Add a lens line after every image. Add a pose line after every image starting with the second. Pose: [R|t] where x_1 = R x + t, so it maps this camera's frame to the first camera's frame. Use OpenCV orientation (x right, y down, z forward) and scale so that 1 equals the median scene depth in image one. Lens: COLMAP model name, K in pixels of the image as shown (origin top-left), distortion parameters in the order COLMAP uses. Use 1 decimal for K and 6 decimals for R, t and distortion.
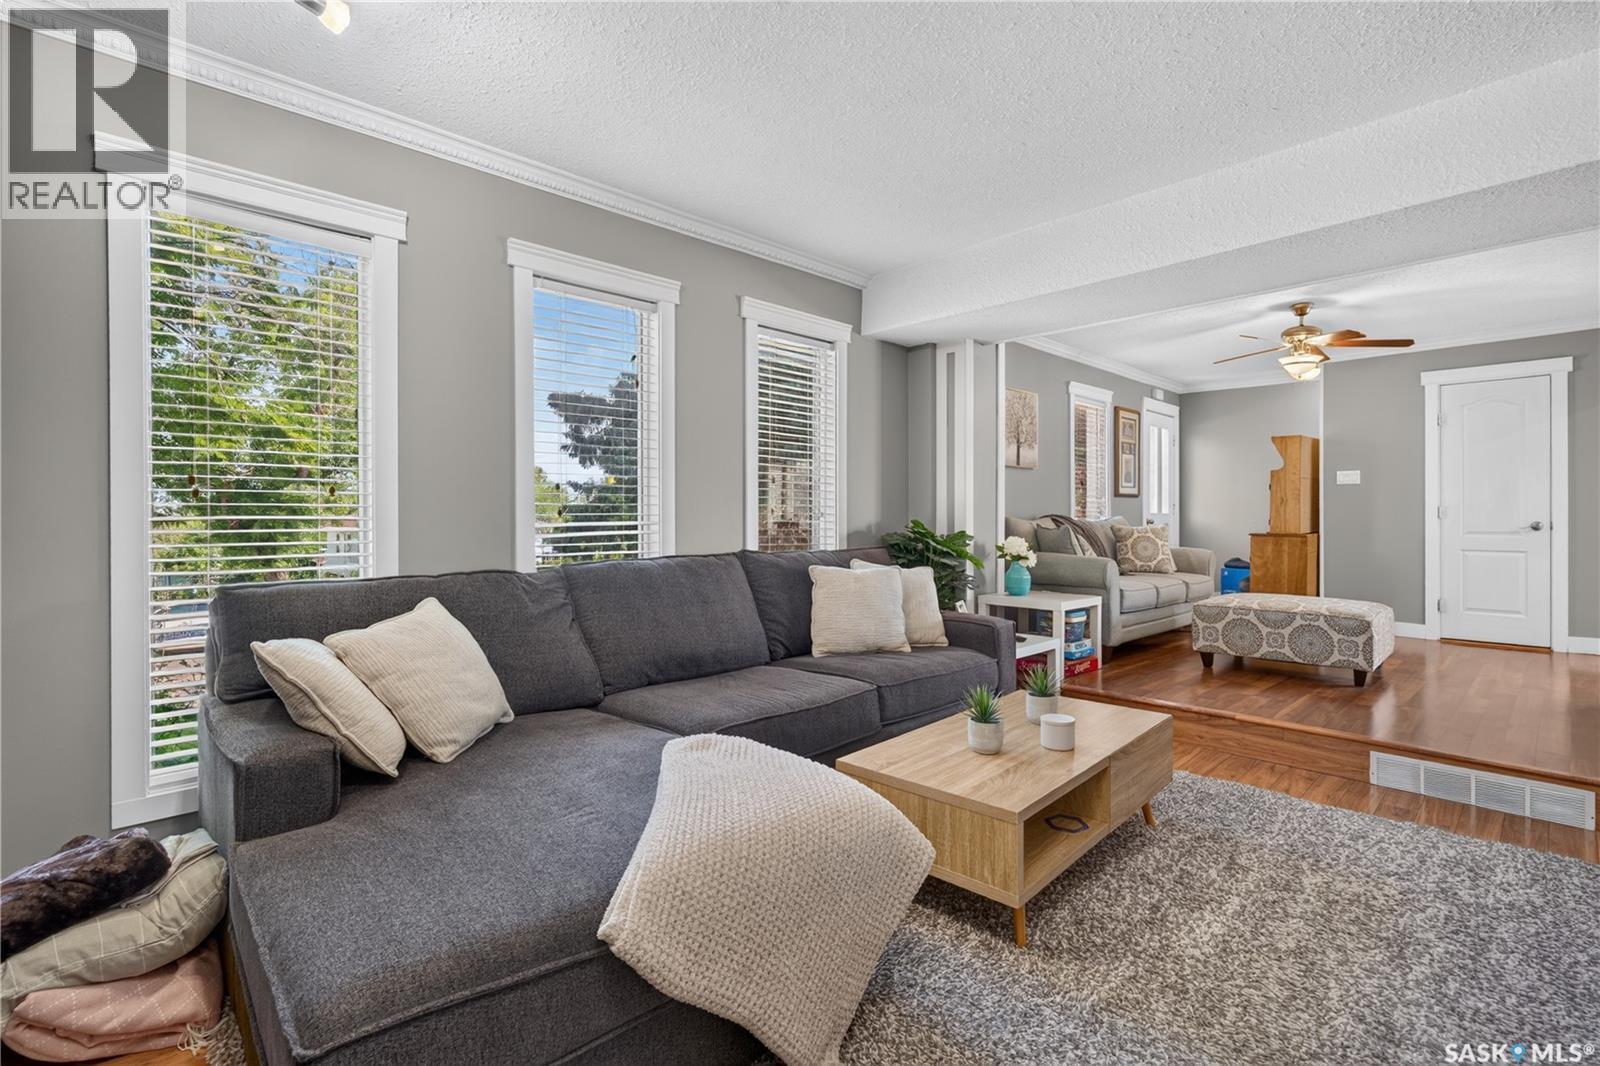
lens RADIAL K [[741.3, 0, 800.6], [0, 741.3, 512.0], [0, 0, 1]] dist [-0.002086, 0.000360]
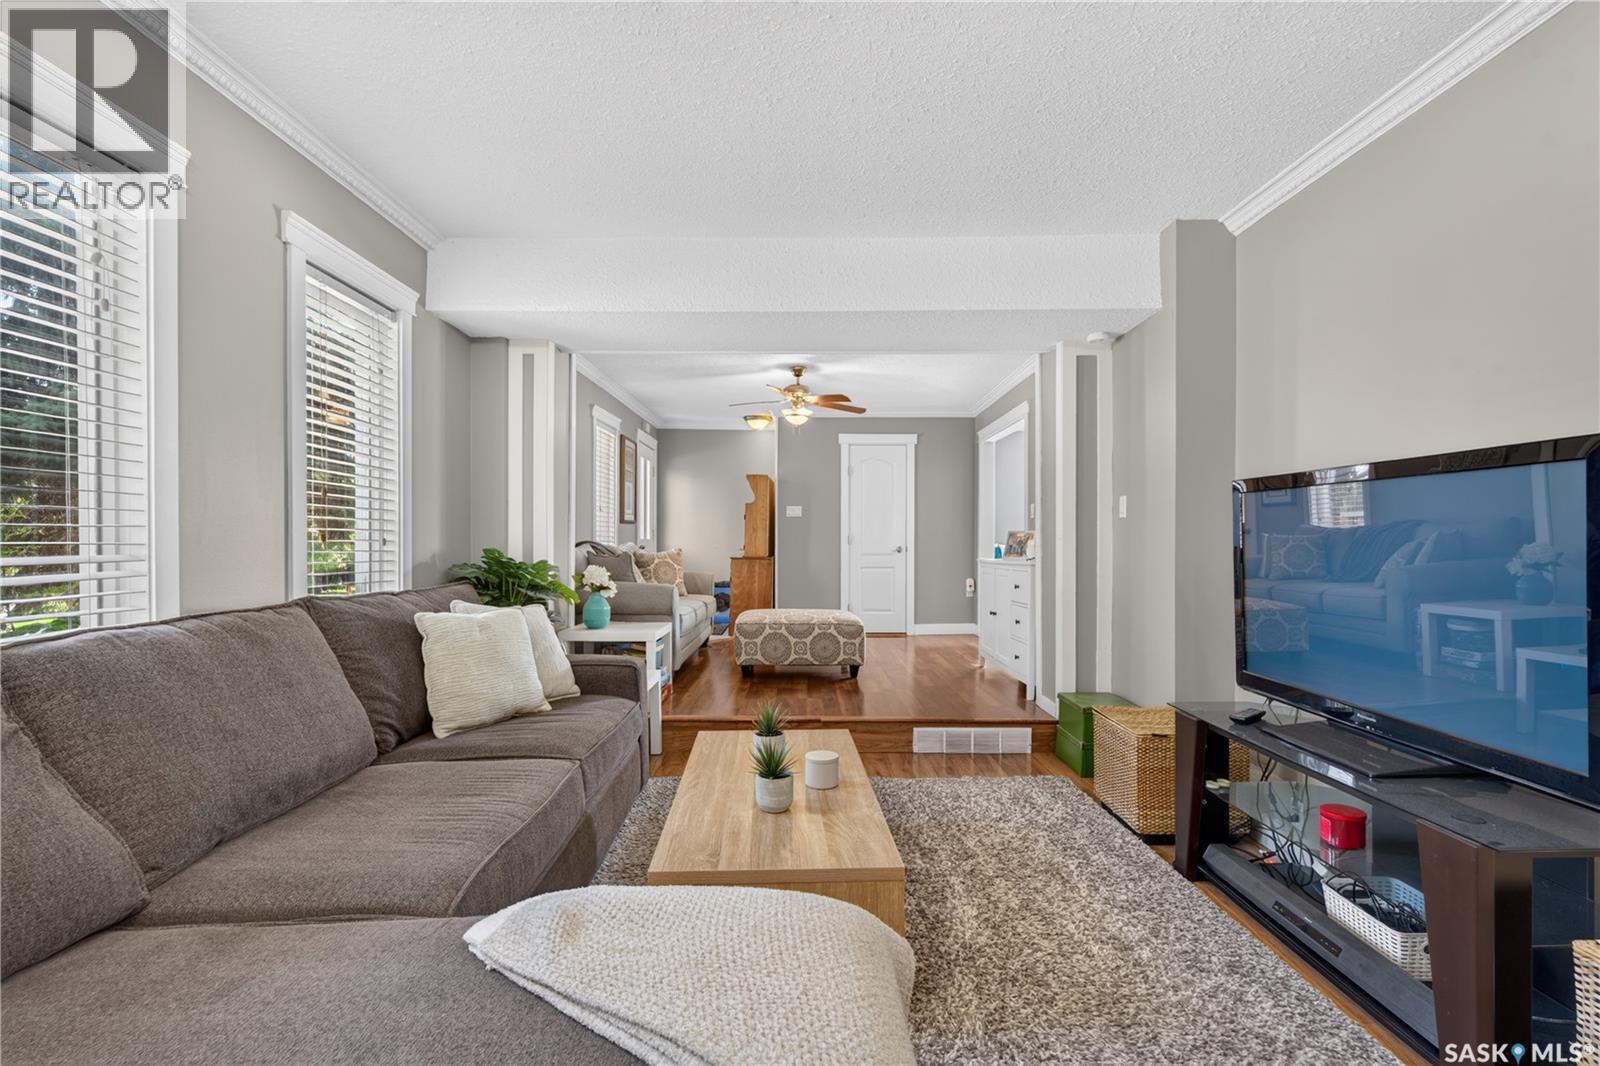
lens RADIAL K [[727.1, 0, 798.1], [0, 727.1, 539.5], [0, 0, 1]] dist [-0.003544, 0.000560]
pose [[0.692411, 0.002254, 0.721499, -0.196105], [-0.005824, 0.999980, 0.002466, -0.002778], [-0.721479, -0.005909, 0.692411, 0.197378]]
